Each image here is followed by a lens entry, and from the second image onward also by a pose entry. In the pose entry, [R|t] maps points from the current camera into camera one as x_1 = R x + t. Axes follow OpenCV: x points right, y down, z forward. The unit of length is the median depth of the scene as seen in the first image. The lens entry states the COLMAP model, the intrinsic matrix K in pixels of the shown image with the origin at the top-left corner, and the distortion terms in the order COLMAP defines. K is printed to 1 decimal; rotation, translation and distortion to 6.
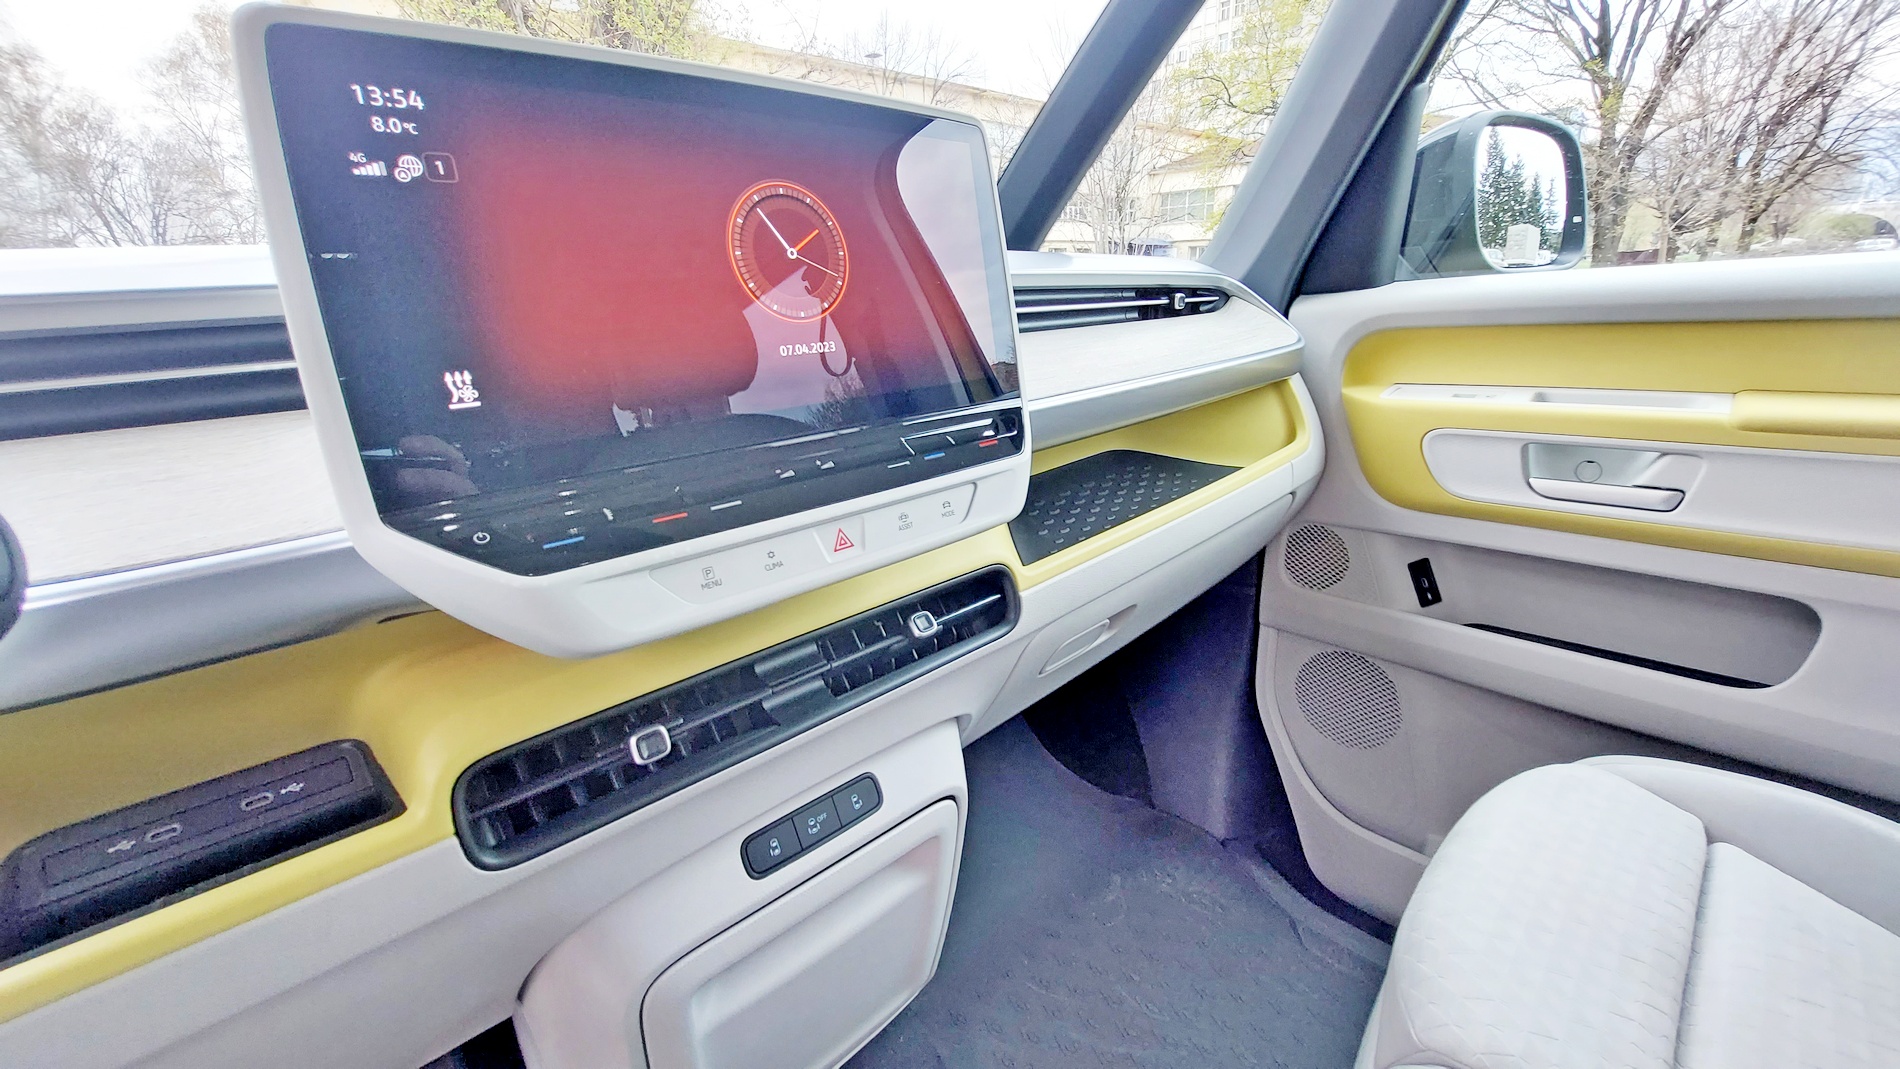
lens RADIAL K [[758.9, 0, 962.6], [0, 758.9, 524.3], [0, 0, 1]] dist [-0.017017, -0.000298]
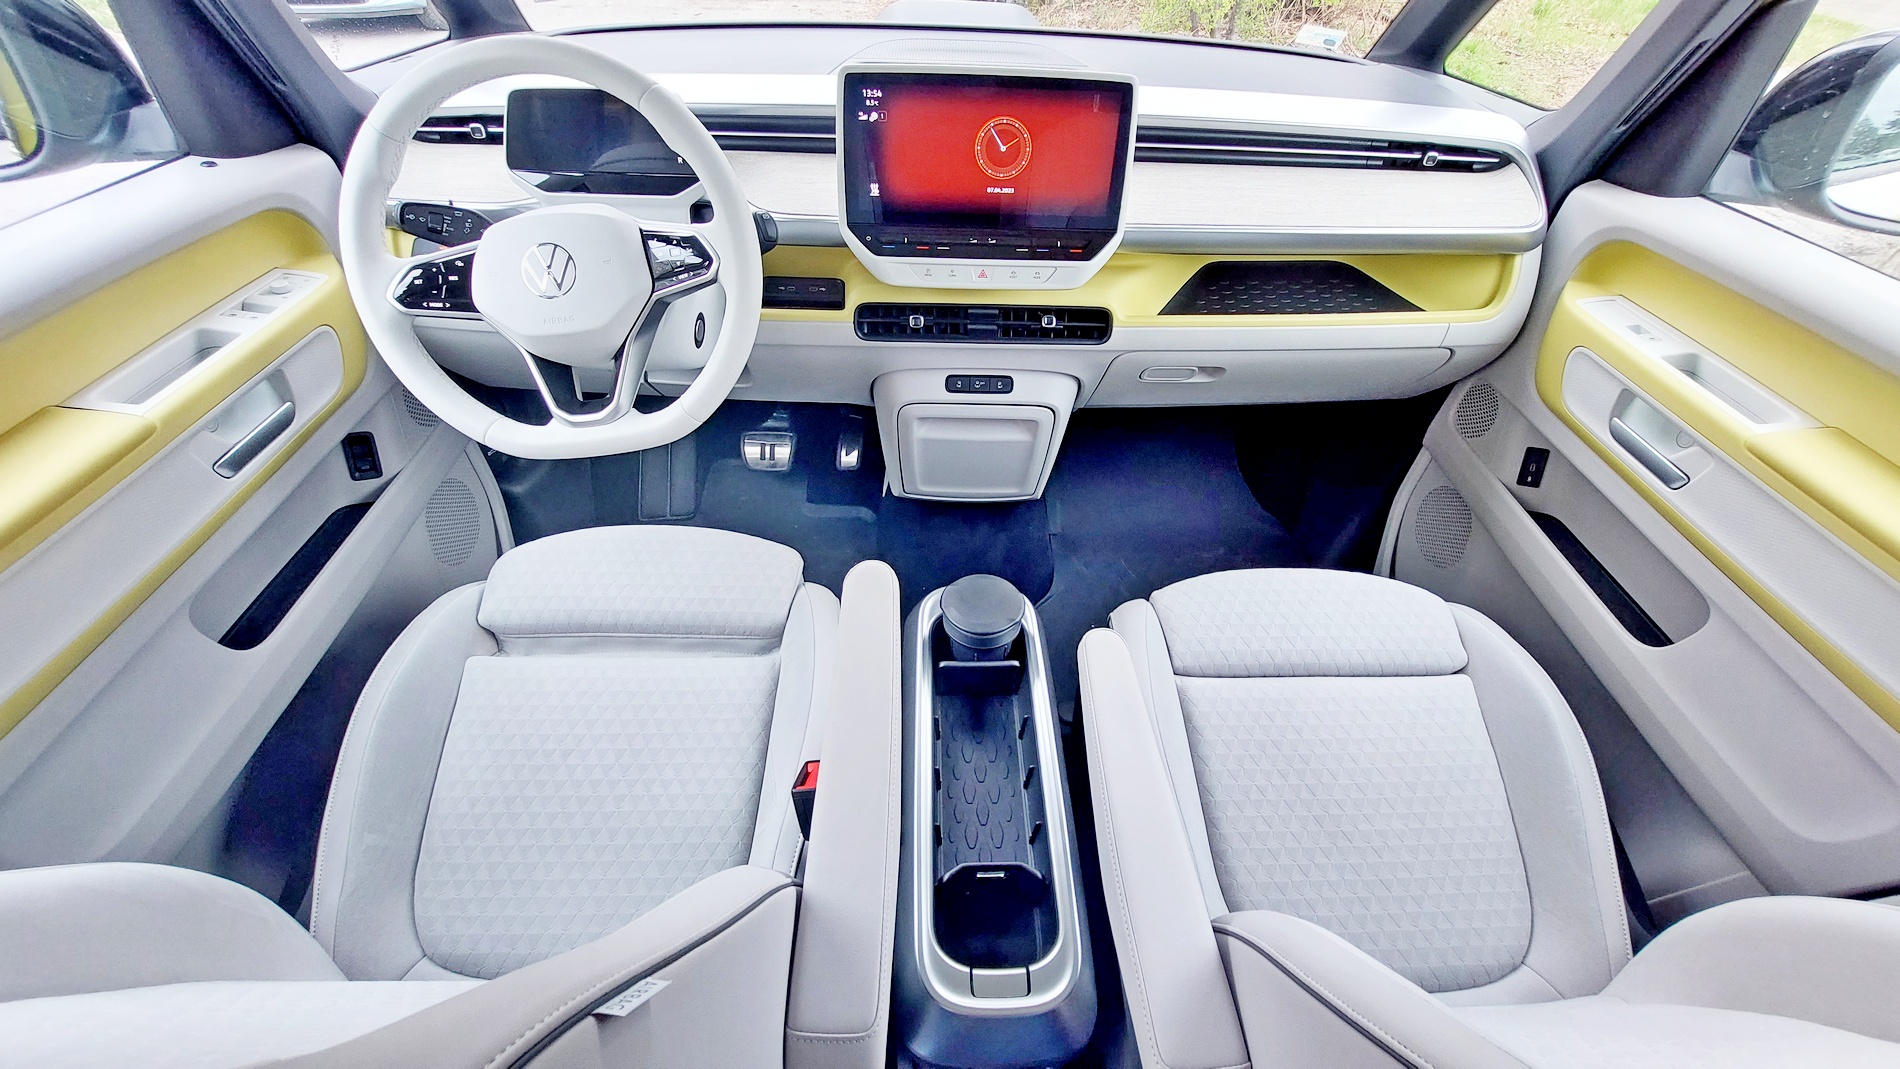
lens RADIAL K [[758.9, 0, 962.6], [0, 758.9, 524.3], [0, 0, 1]] dist [-0.017017, -0.000298]
pose [[0.750121, 0.504043, -0.428089, 1.279592], [-0.263763, 0.821664, 0.505269, -0.544744], [0.606422, -0.266098, 0.749295, -1.171480]]
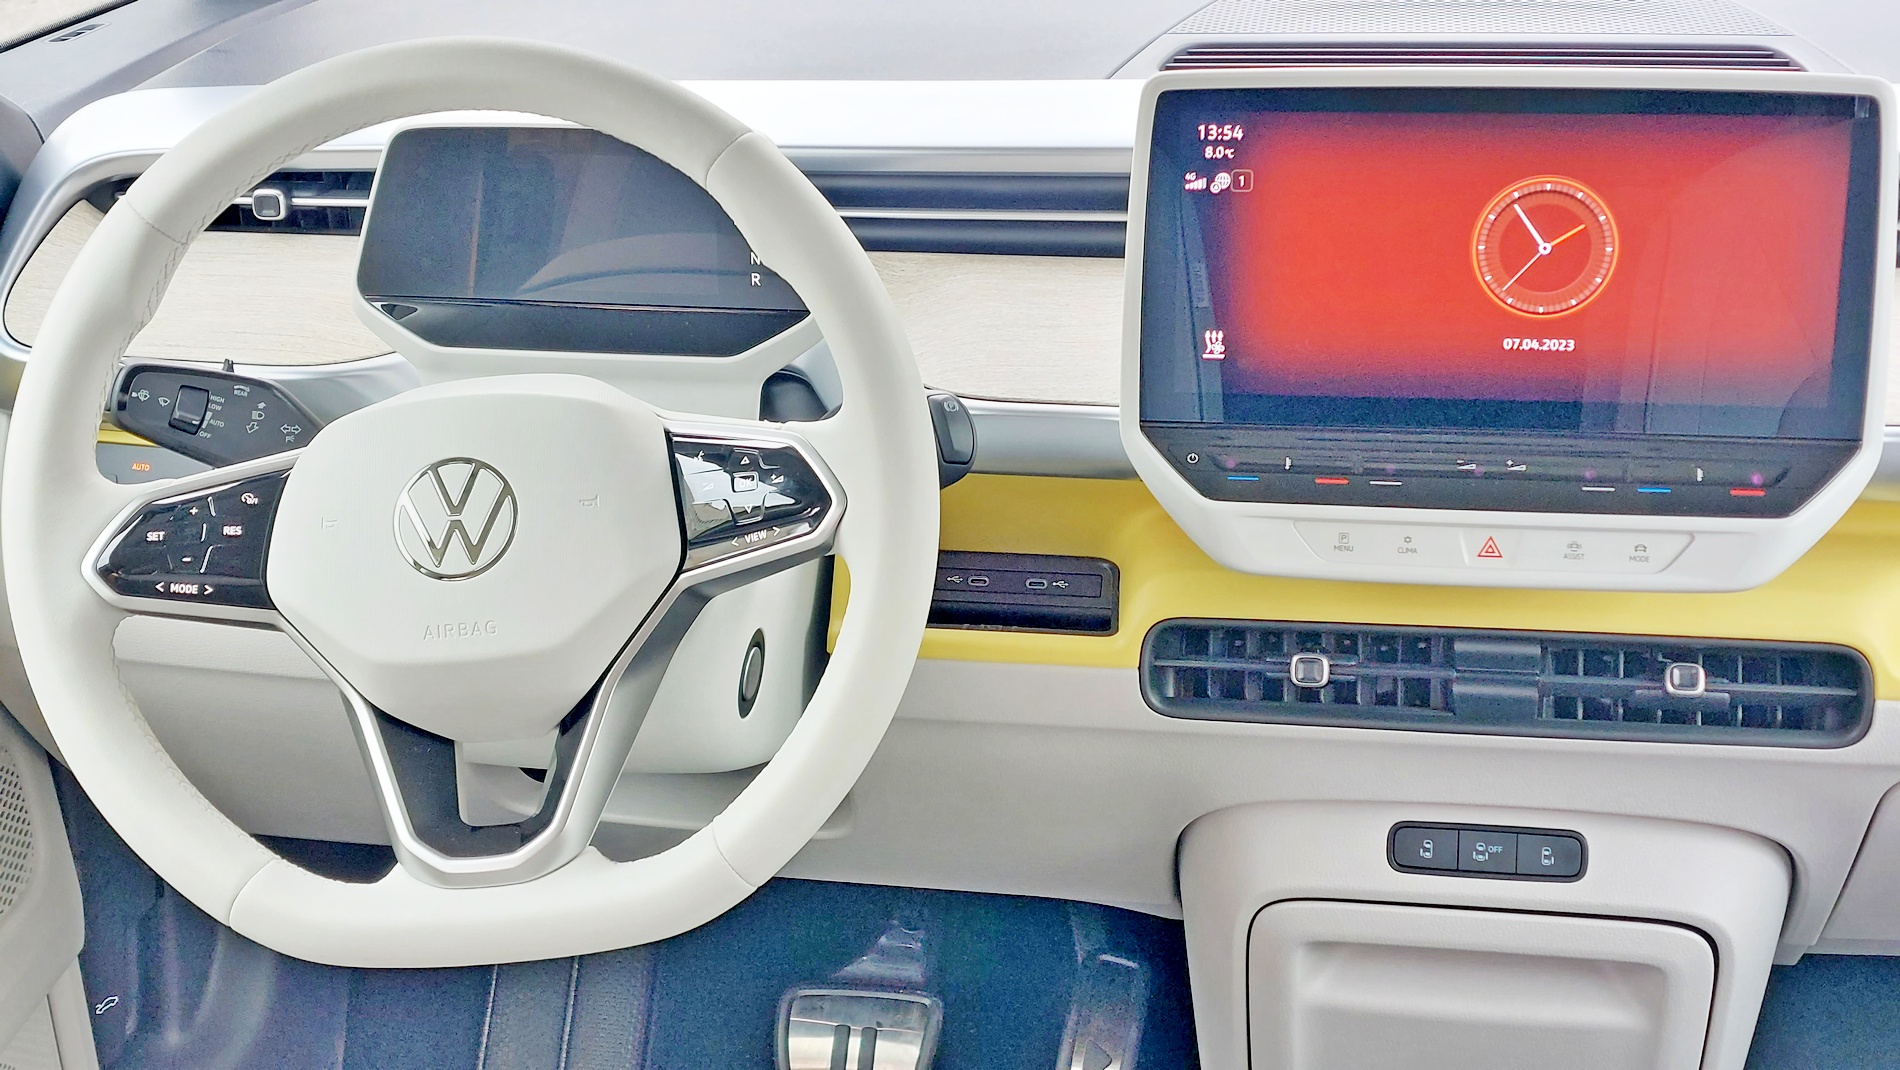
lens RADIAL K [[2801.2, 0, 950.0], [0, 2801.2, 535.0], [0, 0, 1]] dist [0.173052, -0.031422]
pose [[0.623883, 0.345232, -0.701131, 1.897453], [-0.232701, 0.938509, 0.255052, -0.738983], [0.746070, 0.004031, 0.665856, -1.901687]]
